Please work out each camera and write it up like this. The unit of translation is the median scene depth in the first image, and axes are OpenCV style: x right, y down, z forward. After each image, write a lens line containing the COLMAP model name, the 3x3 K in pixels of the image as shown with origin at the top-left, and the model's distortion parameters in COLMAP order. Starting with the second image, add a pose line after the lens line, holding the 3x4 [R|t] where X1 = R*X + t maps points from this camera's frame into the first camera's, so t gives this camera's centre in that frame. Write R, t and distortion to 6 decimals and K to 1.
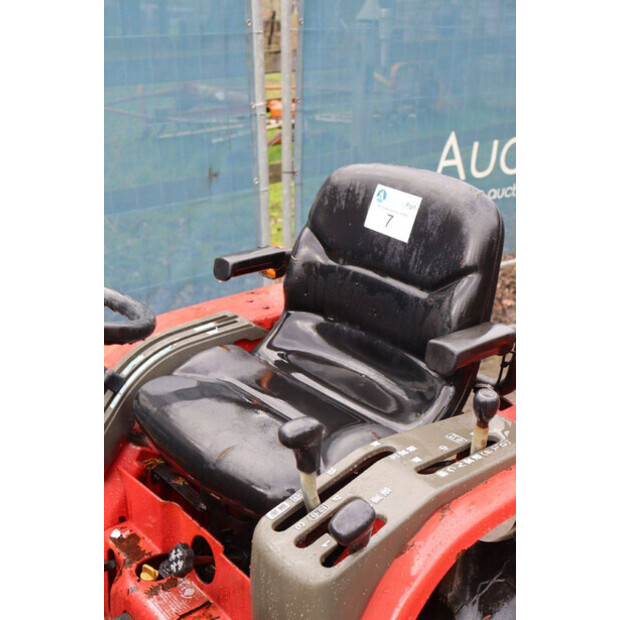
lens RADIAL K [[801.4, 0, 306.6], [0, 801.4, 311.7], [0, 0, 1]] dist [0.057501, 0.000000]
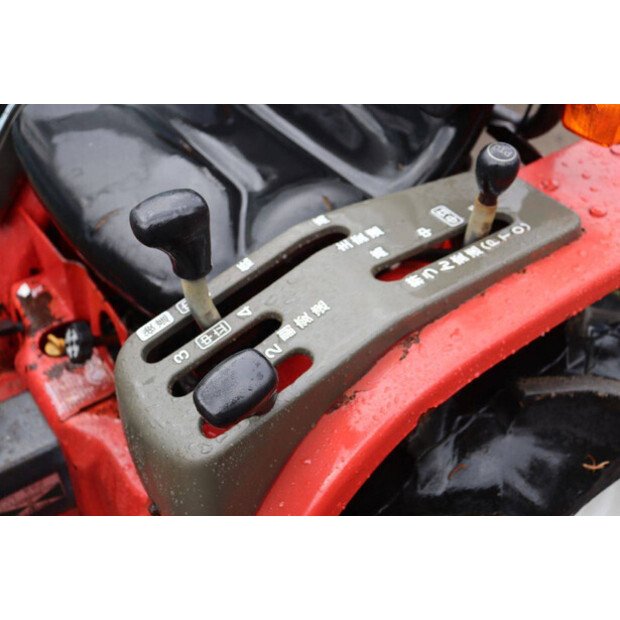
lens RADIAL K [[771.6, 0, 312.5], [0, 771.6, 312.0], [0, 0, 1]] dist [-0.068186, 0.000000]
pose [[0.999095, 0.037079, -0.020862, 0.098022], [-0.026635, 0.927495, 0.372885, 0.002336], [0.033176, -0.371992, 0.927643, 0.411379]]
